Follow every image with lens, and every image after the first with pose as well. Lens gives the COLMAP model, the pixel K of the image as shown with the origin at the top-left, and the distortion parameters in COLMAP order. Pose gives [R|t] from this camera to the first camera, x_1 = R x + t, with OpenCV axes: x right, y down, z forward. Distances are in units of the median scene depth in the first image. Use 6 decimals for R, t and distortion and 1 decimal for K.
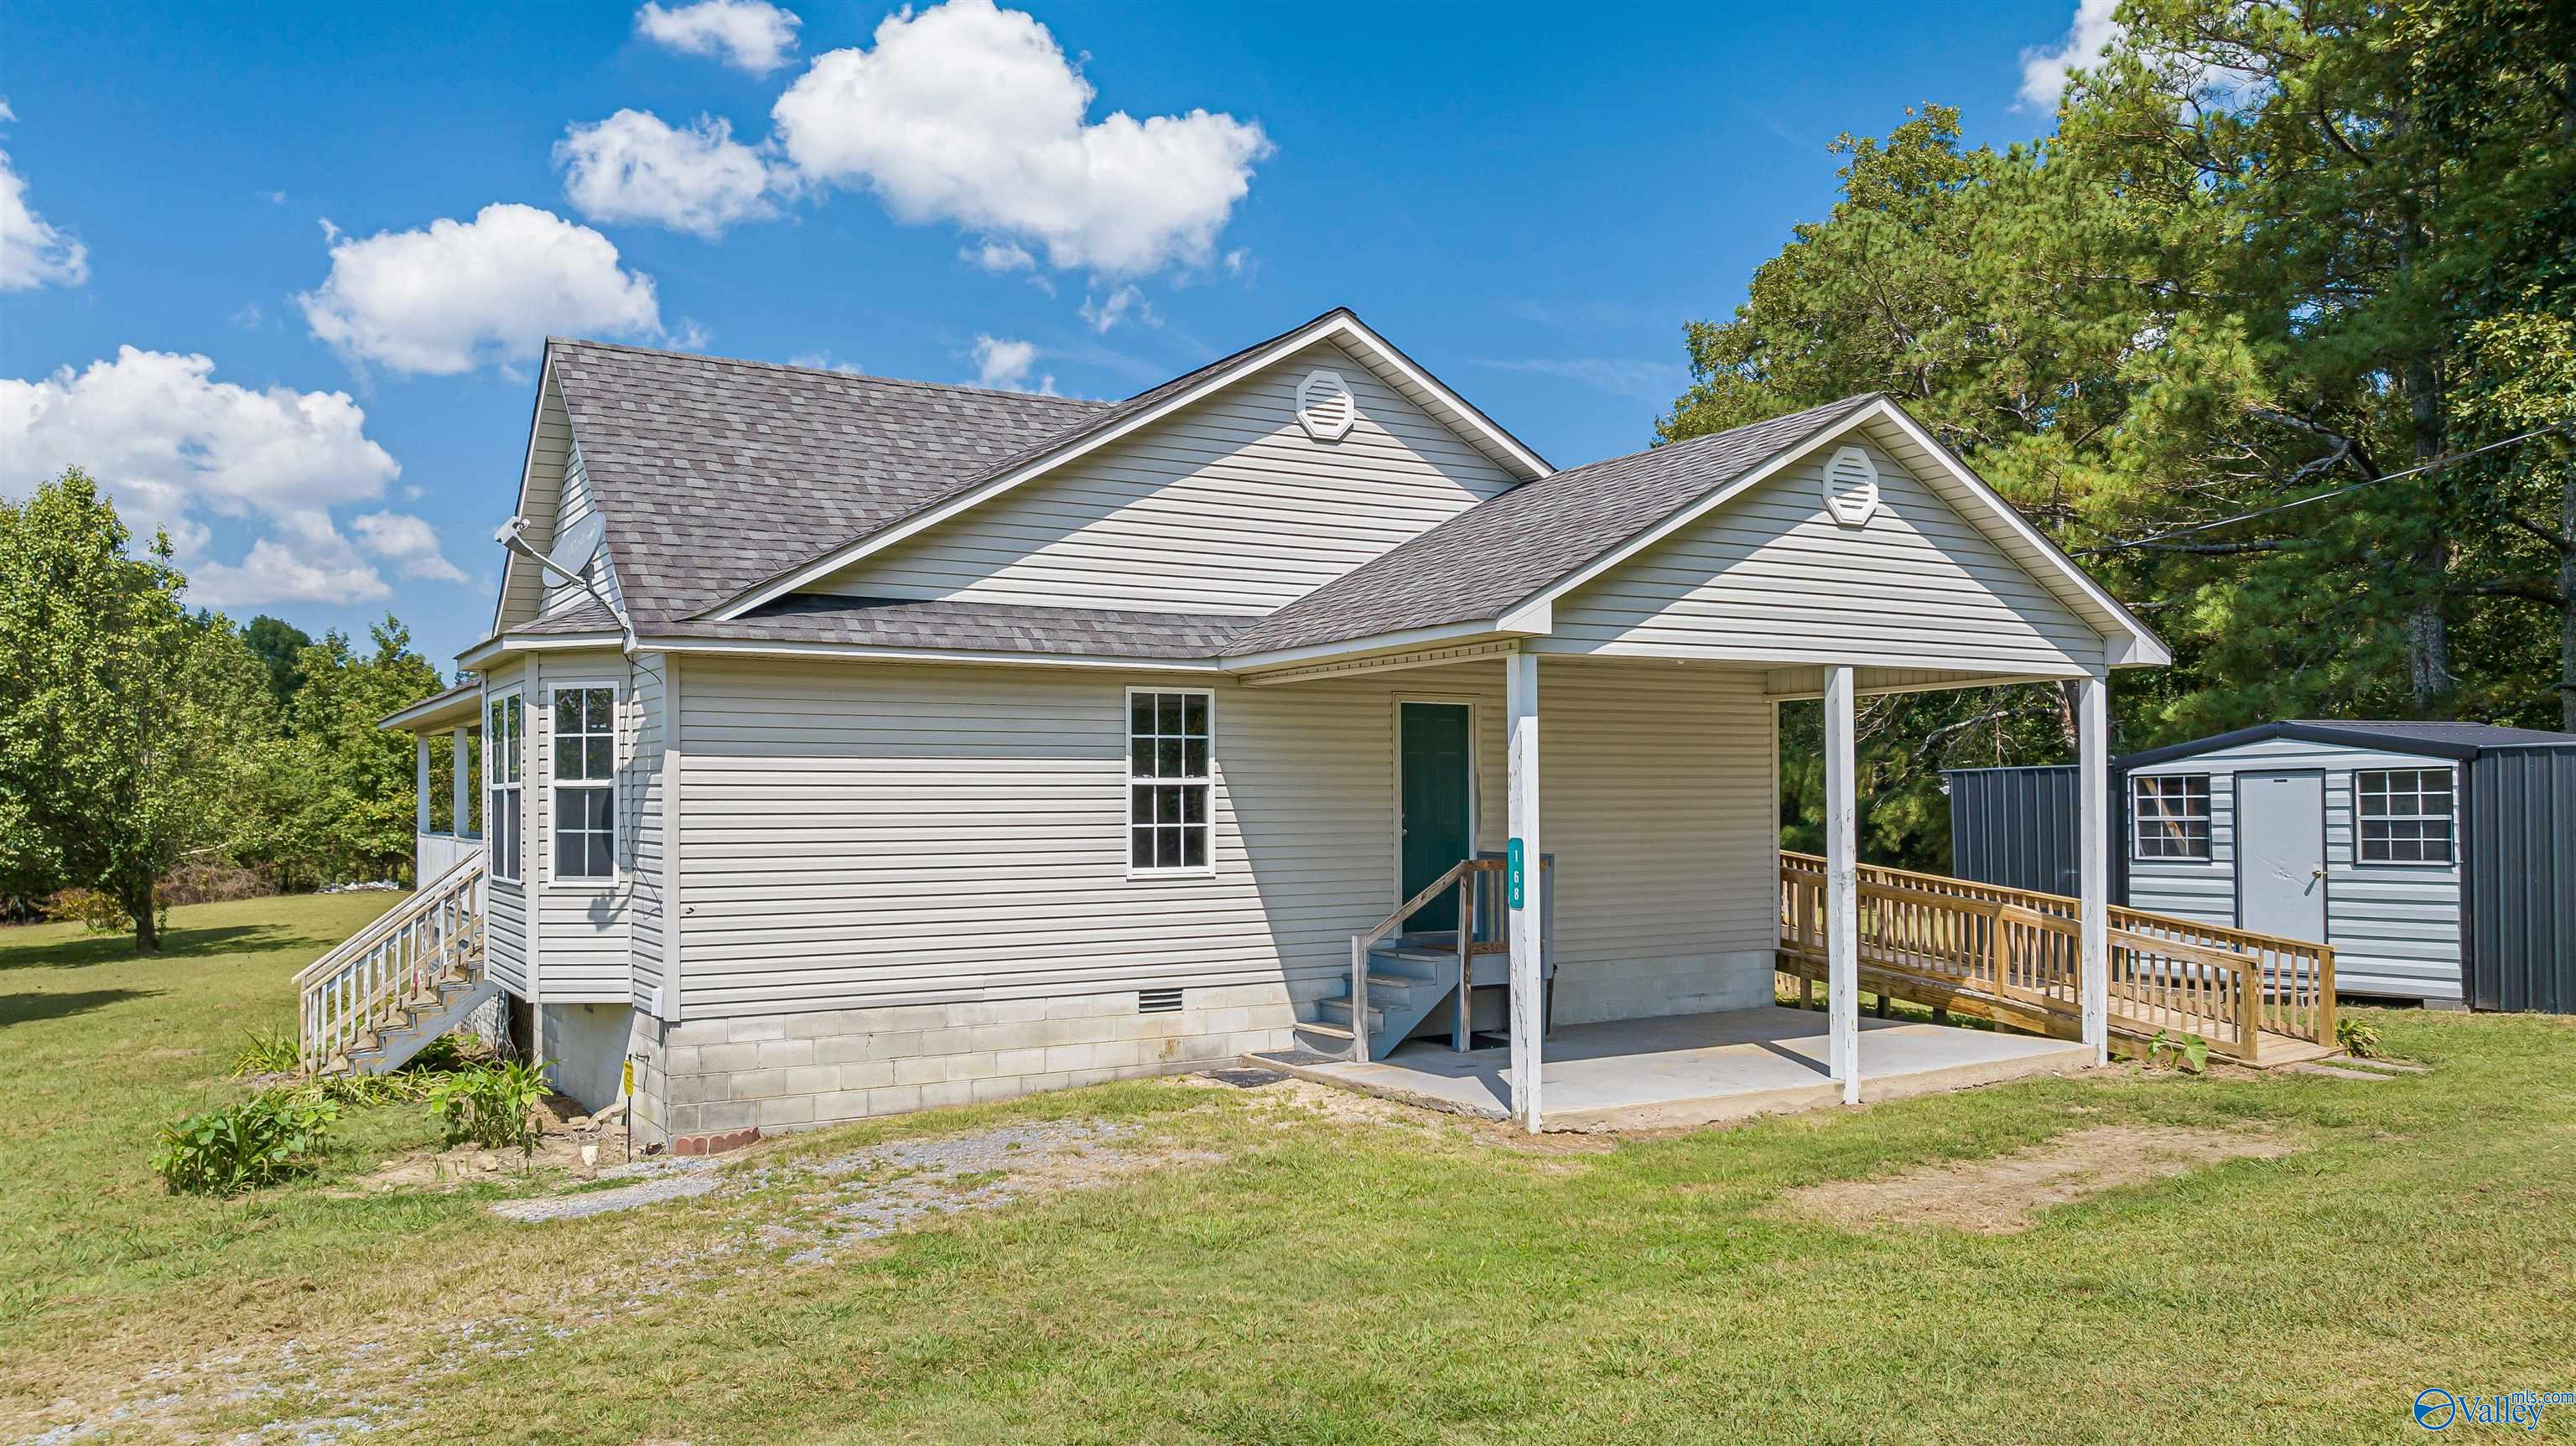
lens RADIAL K [[1875.4, 0, 1279.2], [0, 1875.4, 787.9], [0, 0, 1]] dist [-0.008022, -0.007838]
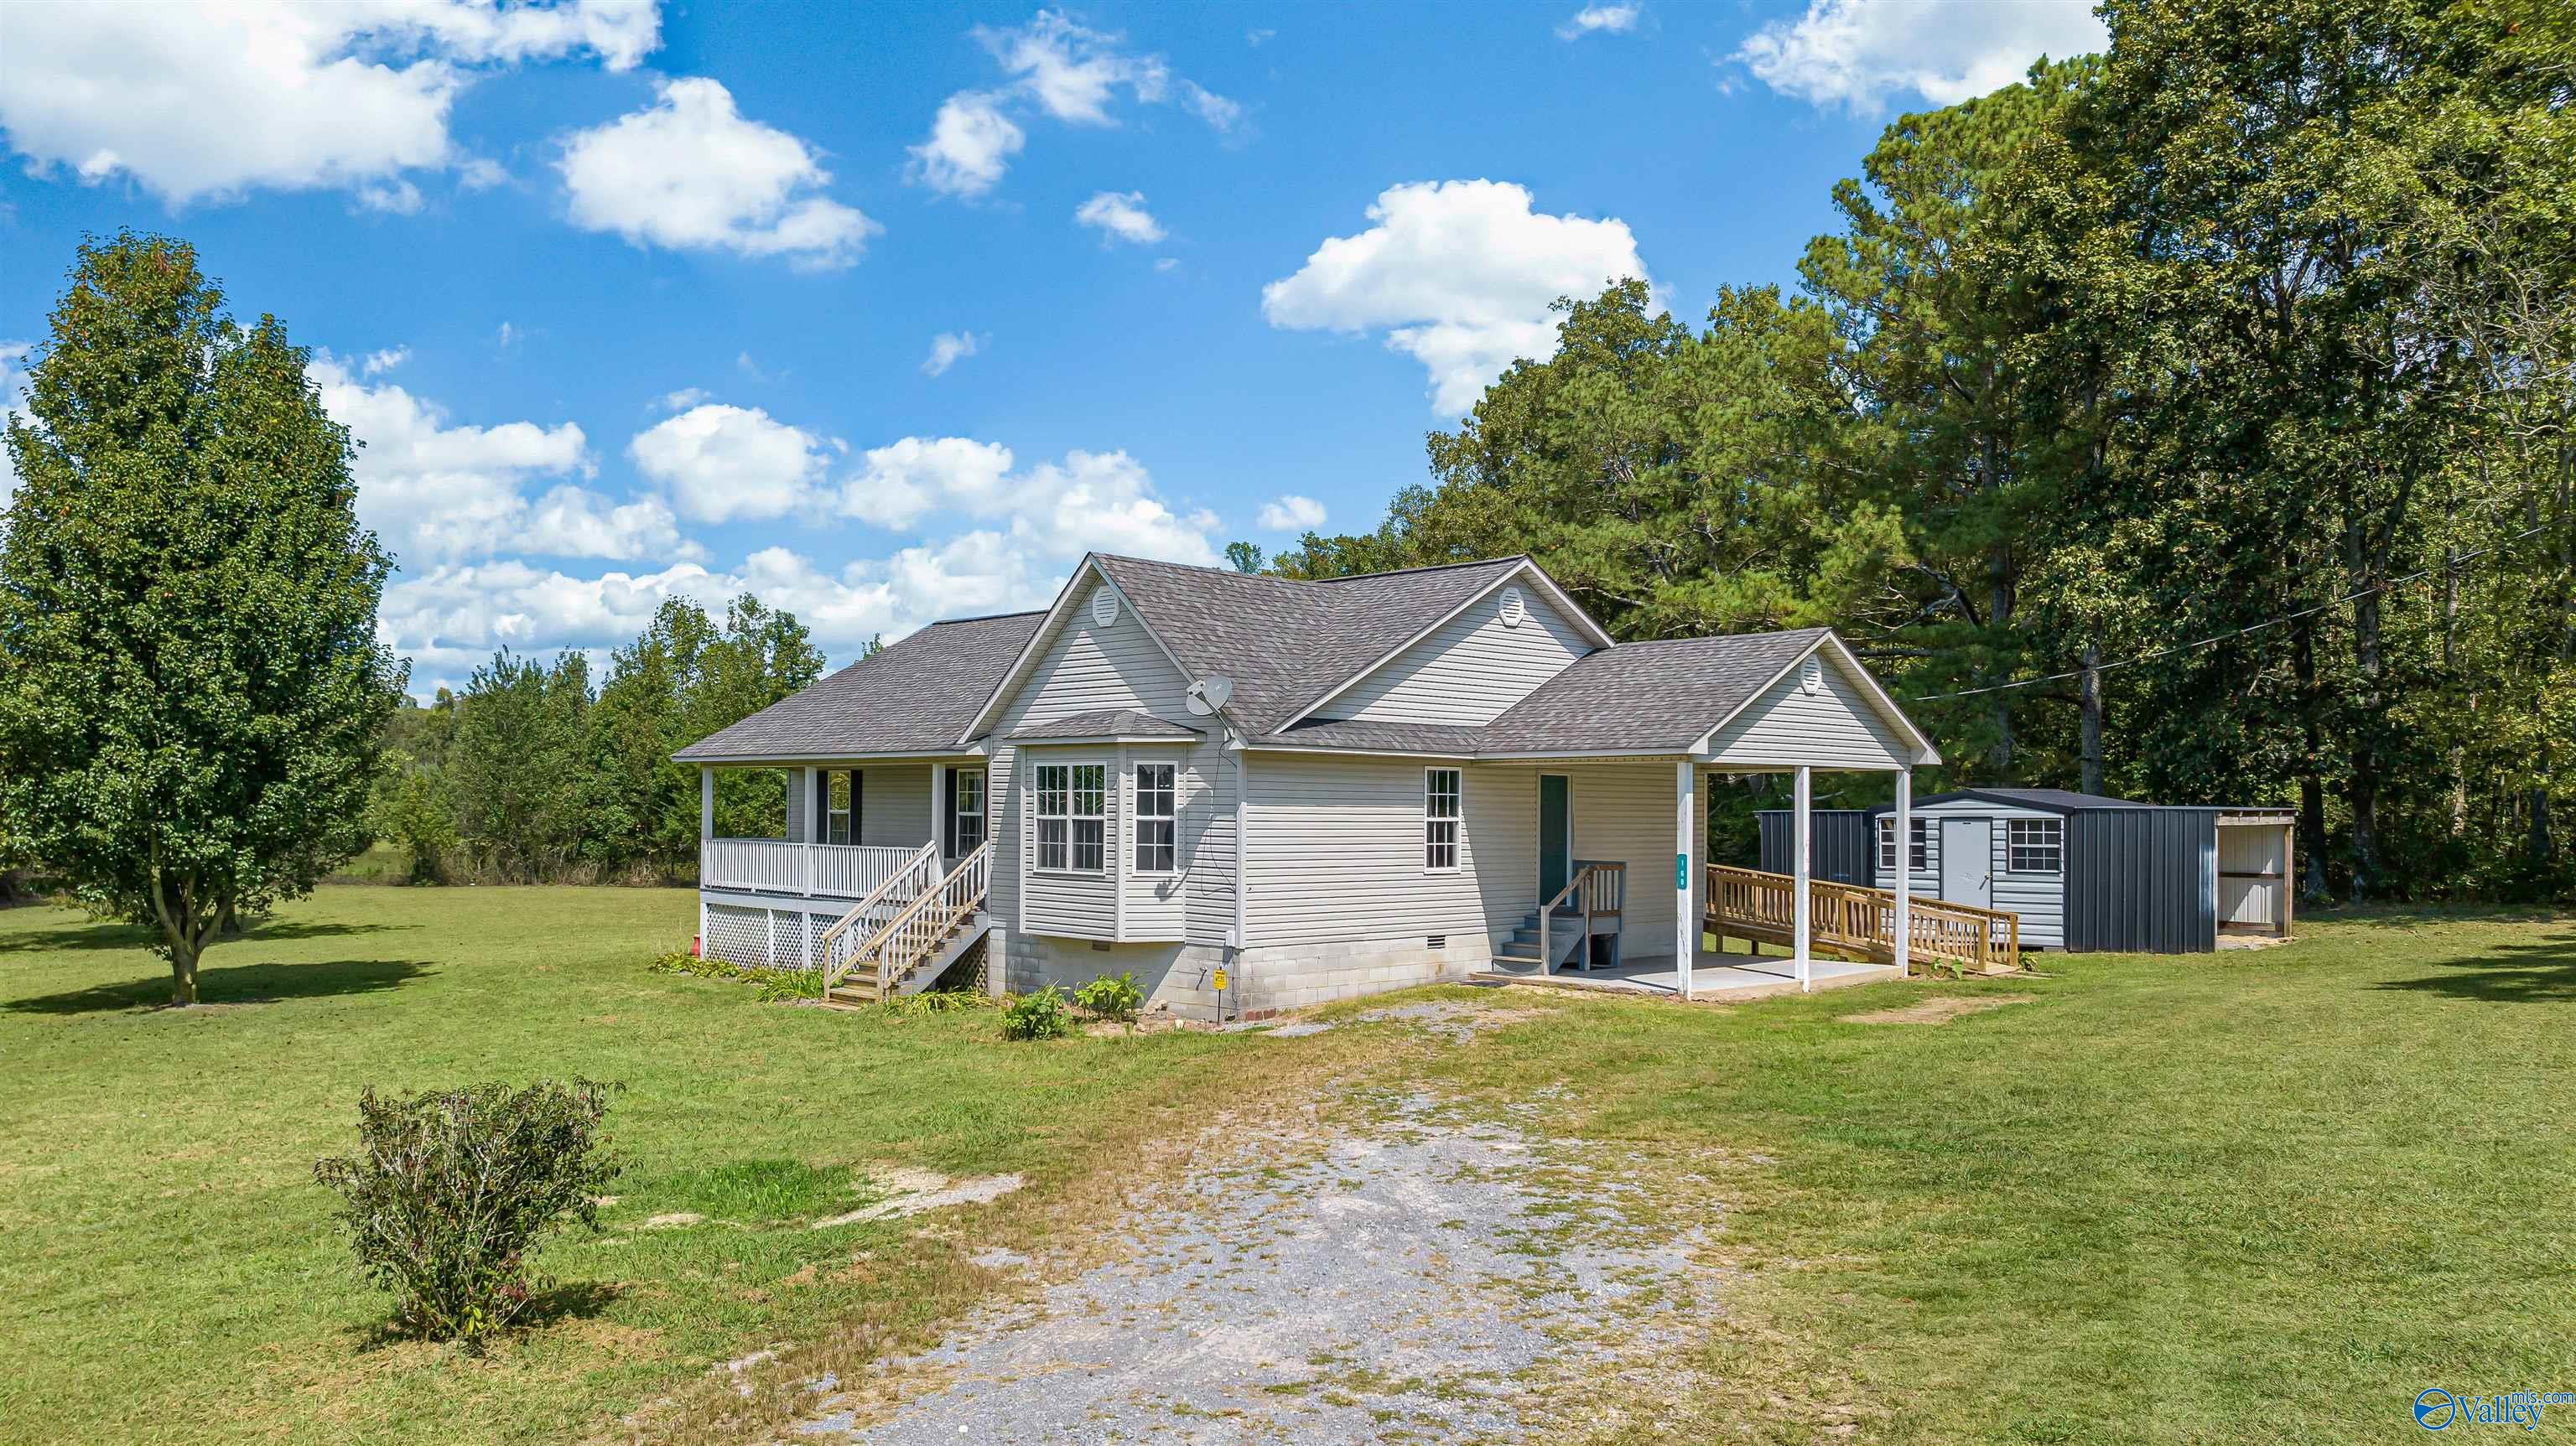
lens RADIAL K [[1865.4, 0, 1277.3], [0, 1865.4, 785.2], [0, 0, 1]] dist [-0.008996, -0.000708]
pose [[0.974449, 0.017899, 0.223893, -0.566411], [-0.016832, 0.999836, -0.006677, -0.020104], [-0.223976, 0.002738, 0.974591, -0.646227]]
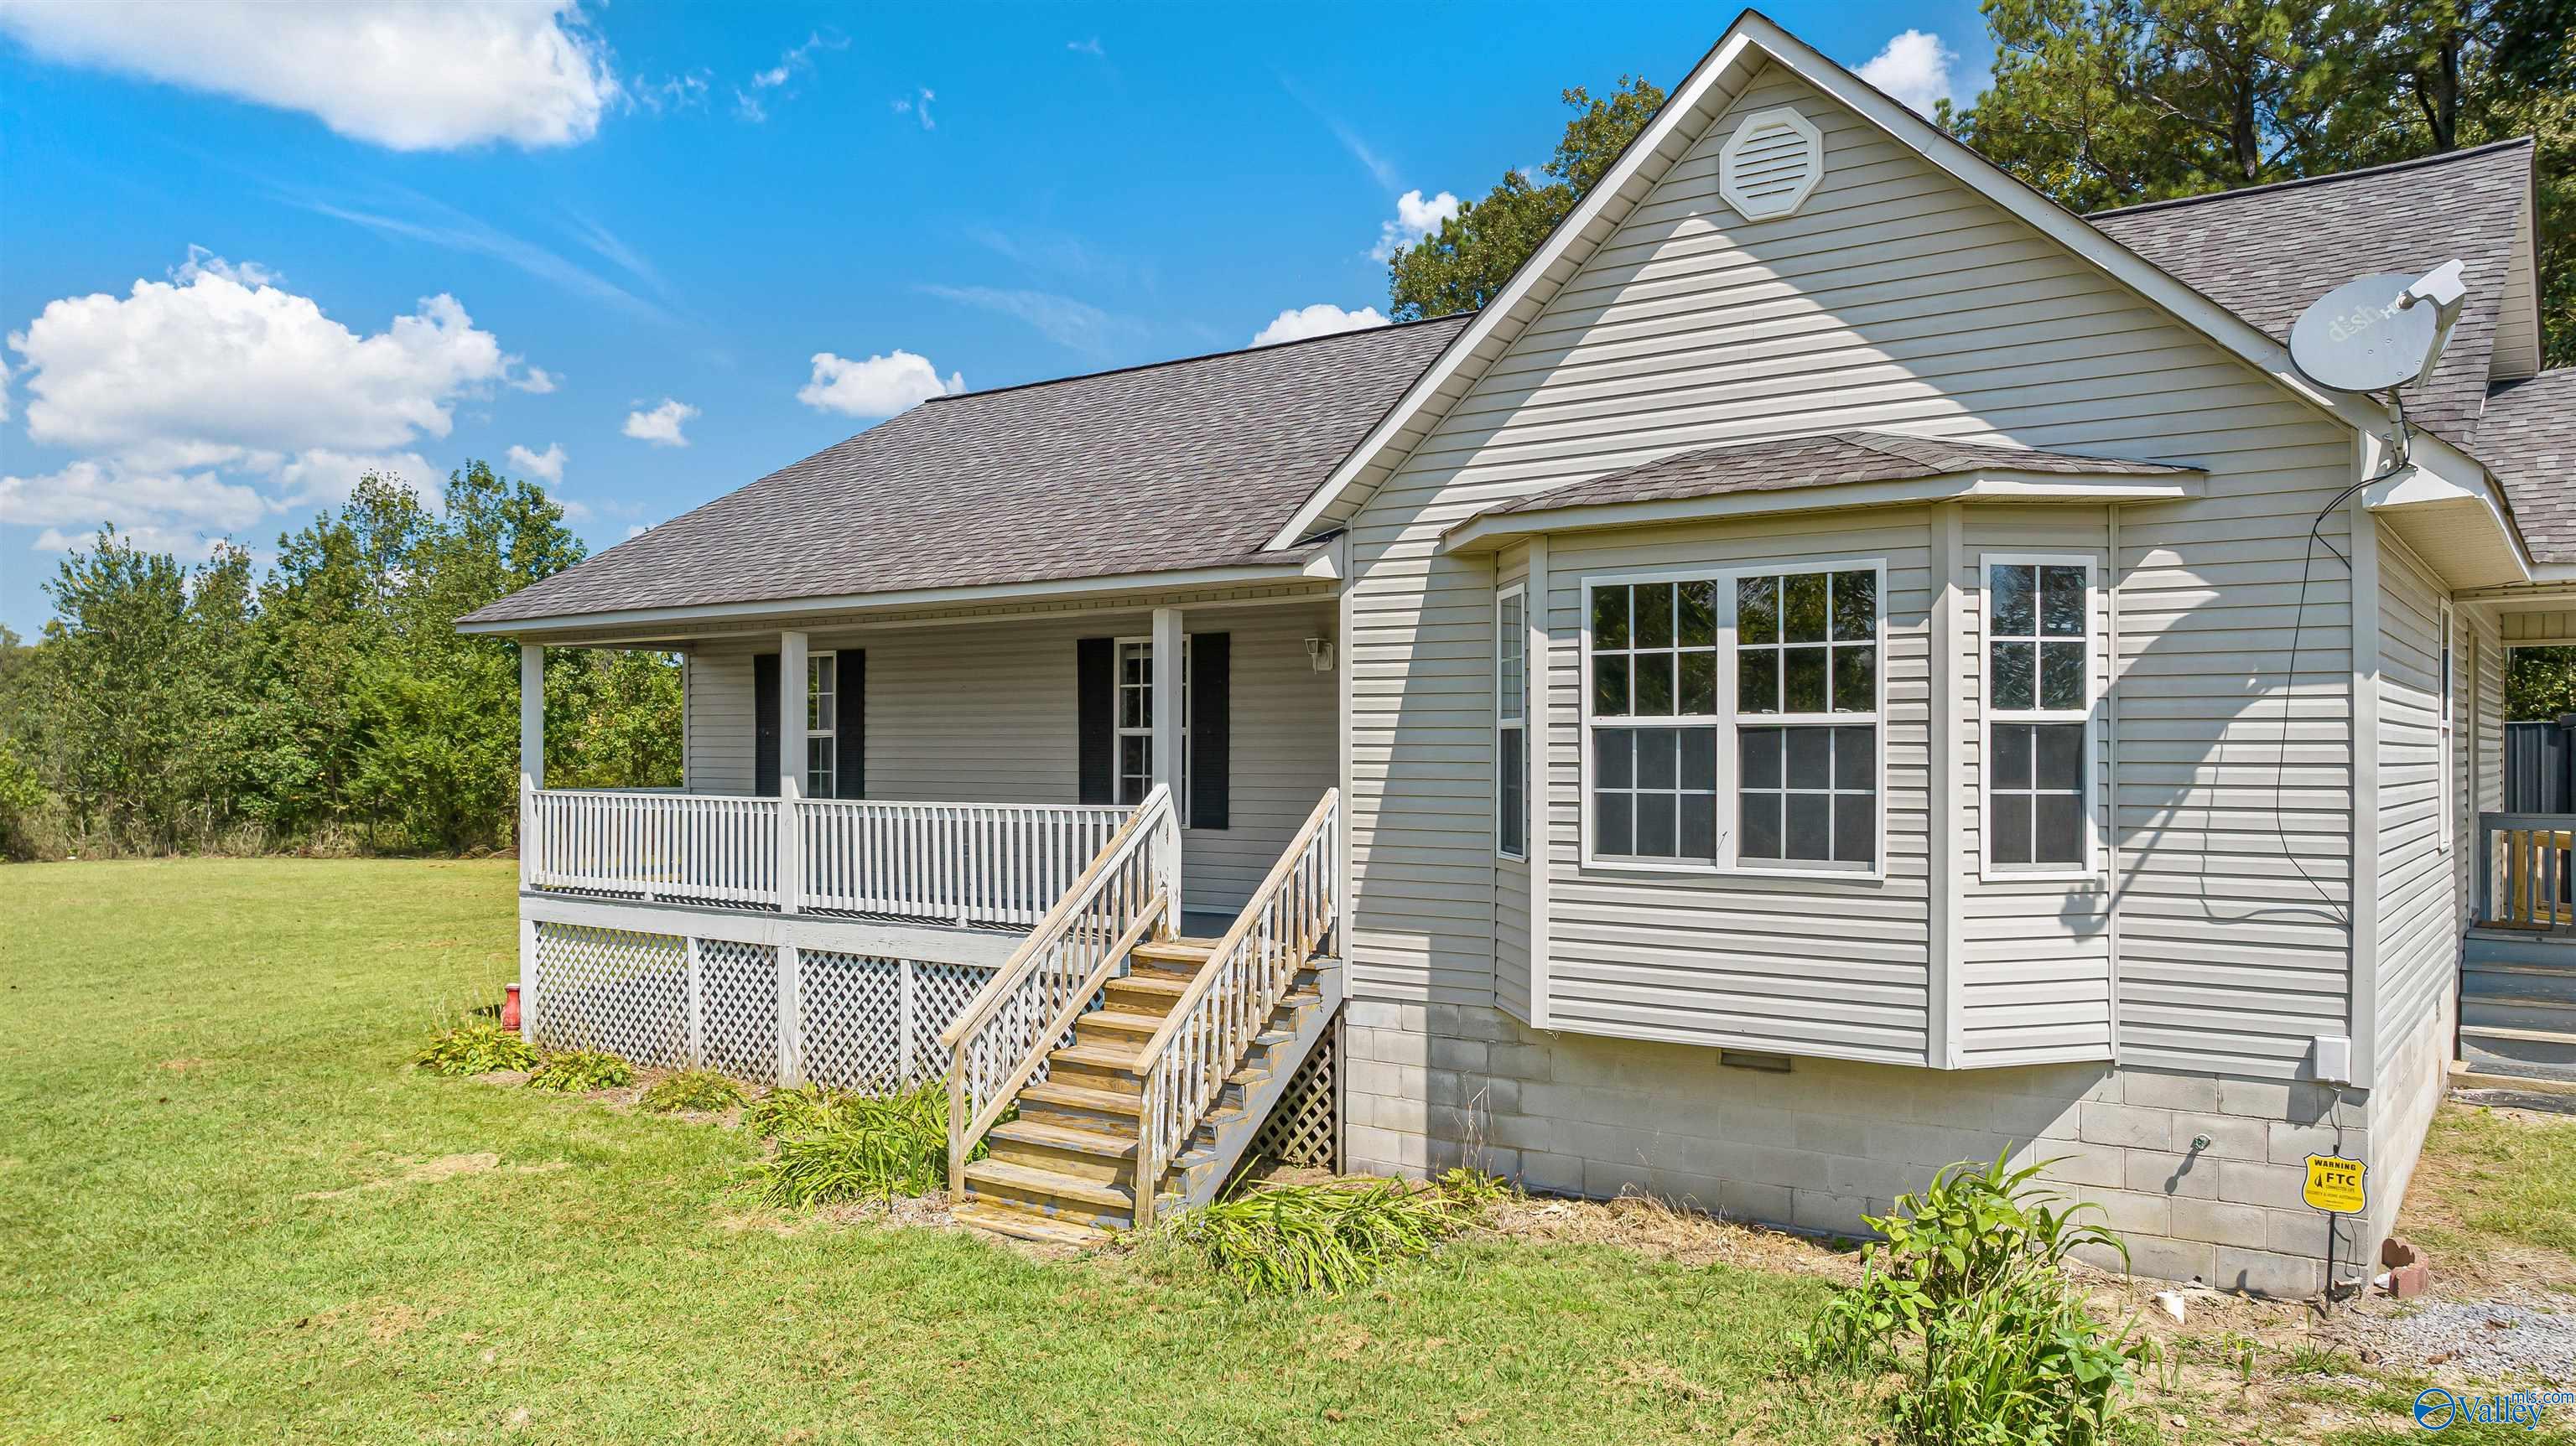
lens RADIAL K [[1836.2, 0, 1293.8], [0, 1836.2, 762.0], [0, 0, 1]] dist [-0.005469, -0.002868]
pose [[0.922487, 0.006860, 0.385967, -0.727201], [-0.010683, 0.999913, 0.007761, 0.009762], [-0.385881, -0.011283, 0.922480, 0.455795]]
